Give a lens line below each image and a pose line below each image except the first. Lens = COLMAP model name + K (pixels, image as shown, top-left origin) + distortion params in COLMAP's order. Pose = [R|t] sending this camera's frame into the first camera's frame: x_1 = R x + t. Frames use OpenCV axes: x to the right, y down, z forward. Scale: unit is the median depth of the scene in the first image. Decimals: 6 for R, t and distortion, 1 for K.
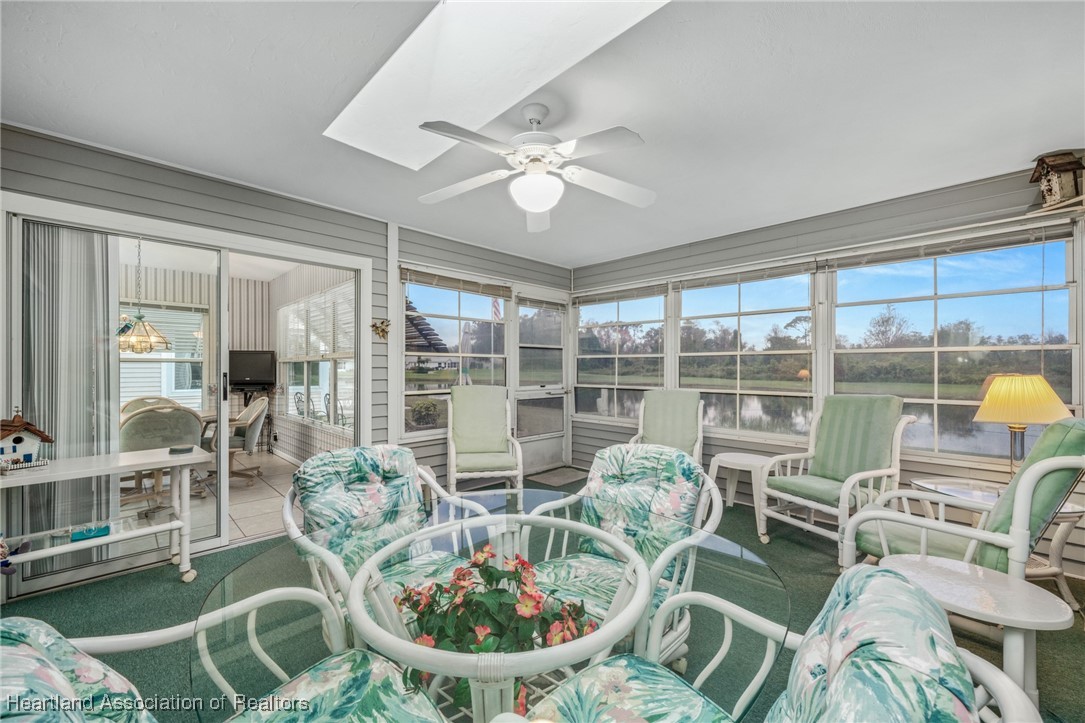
lens RADIAL K [[424.9, 0, 535.9], [0, 424.9, 364.9], [0, 0, 1]] dist [0.000089, -0.000014]
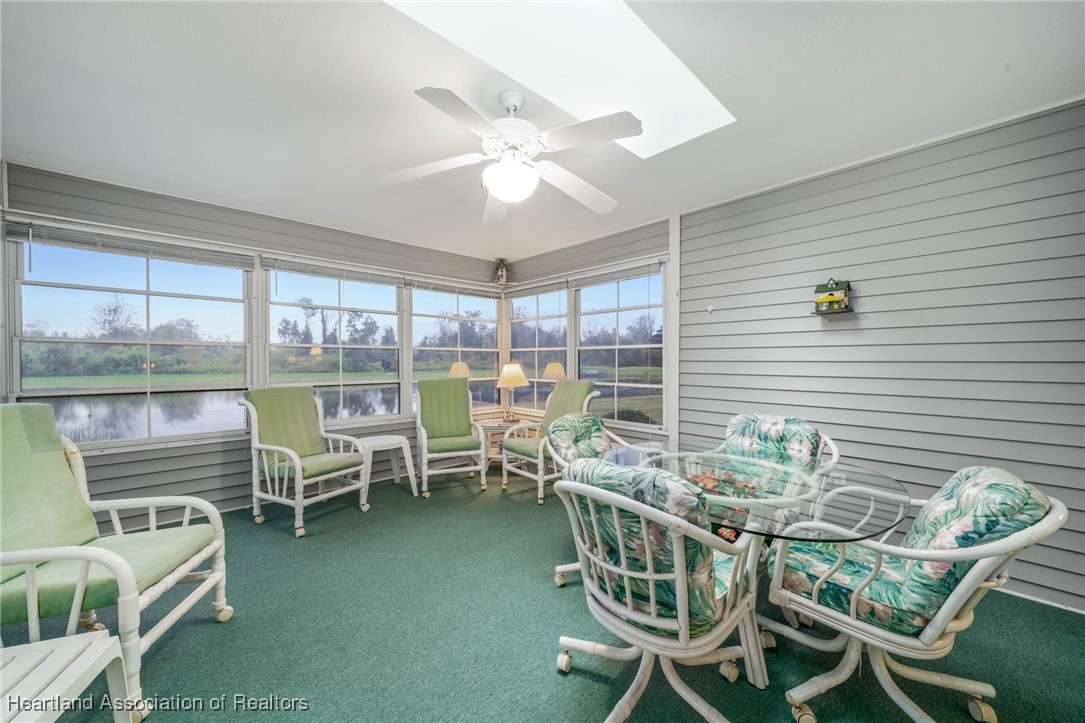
lens RADIAL K [[392.2, 0, 542.5], [0, 392.2, 361.5], [0, 0, 1]] dist [-0.011732, 0.000125]
pose [[0.024644, -0.006130, 0.999677, -0.531095], [-0.005421, 0.999966, 0.006265, 0.001841], [-0.999682, -0.005574, 0.024610, 0.533737]]
